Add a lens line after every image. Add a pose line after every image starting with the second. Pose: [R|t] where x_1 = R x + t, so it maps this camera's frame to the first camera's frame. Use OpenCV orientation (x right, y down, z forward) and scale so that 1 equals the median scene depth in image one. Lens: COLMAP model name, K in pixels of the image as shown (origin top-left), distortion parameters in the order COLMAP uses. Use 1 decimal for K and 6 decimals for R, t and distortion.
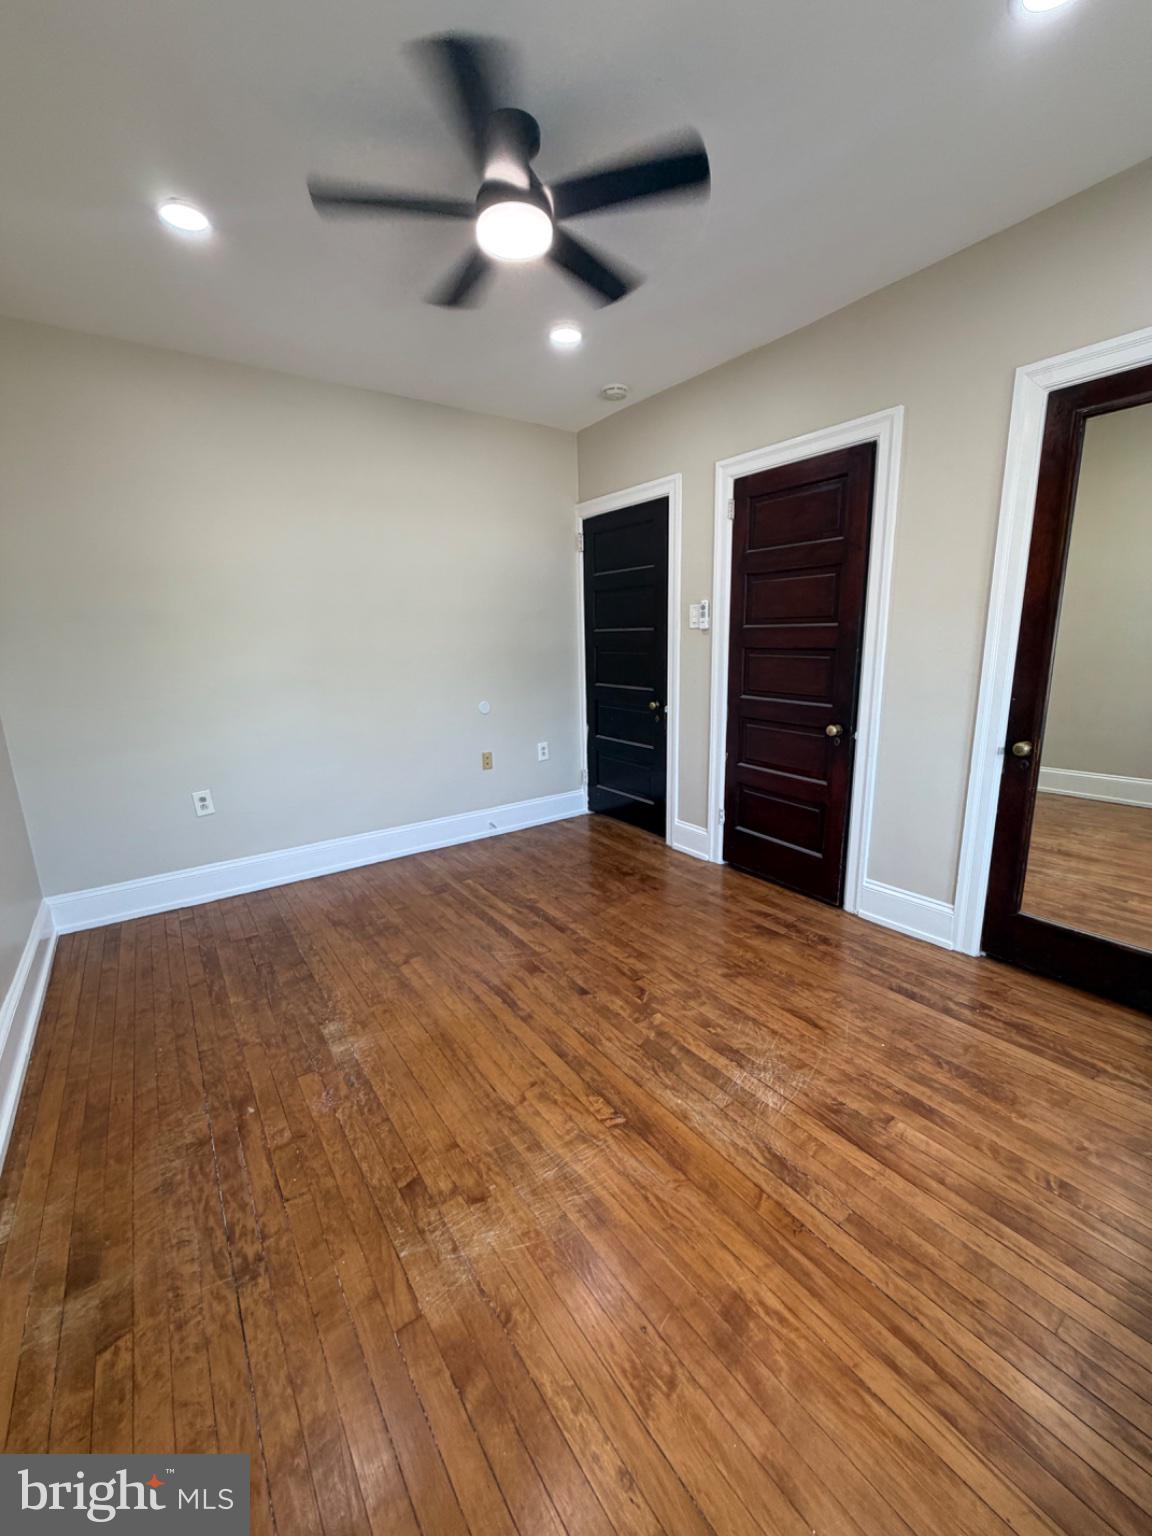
lens RADIAL K [[613.6, 0, 575.0], [0, 613.6, 766.0], [0, 0, 1]] dist [0.000541, 0.000234]
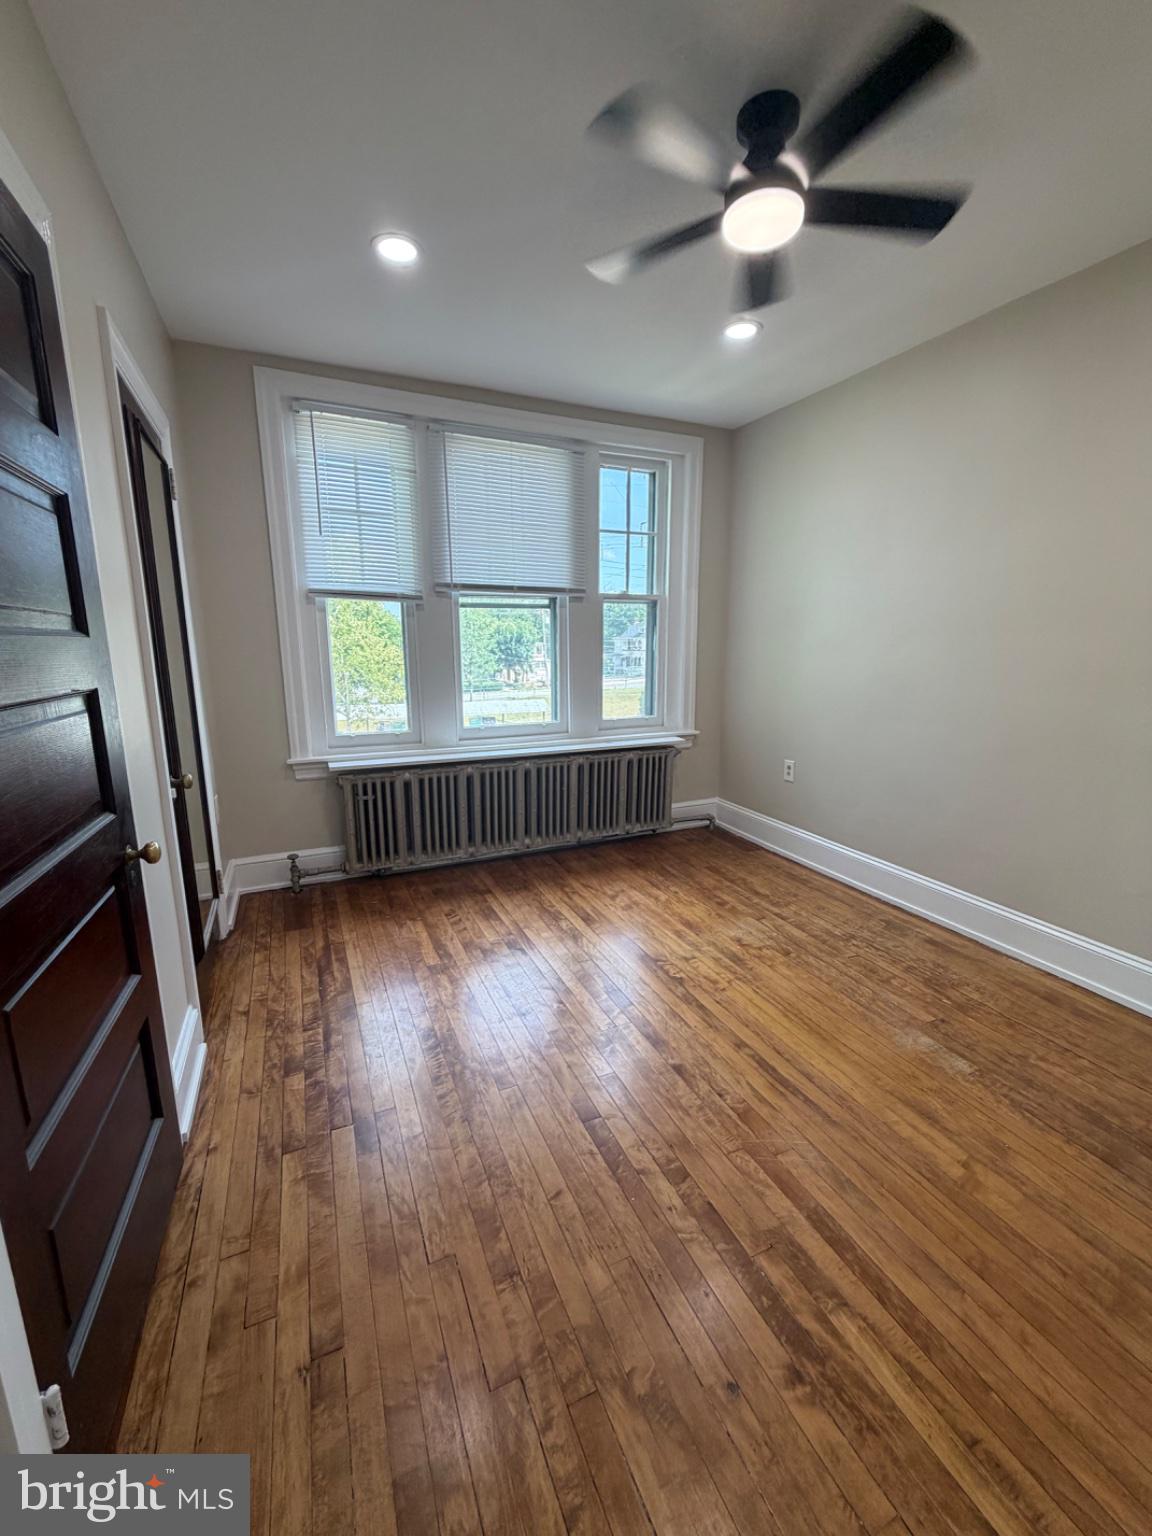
lens RADIAL K [[613.6, 0, 575.0], [0, 613.6, 766.0], [0, 0, 1]] dist [0.000541, 0.000234]
pose [[-0.980917, -0.012841, 0.194002, -0.006031], [0.066190, 0.916160, 0.395311, -0.365340], [-0.182813, 0.400608, -0.897827, 1.698311]]
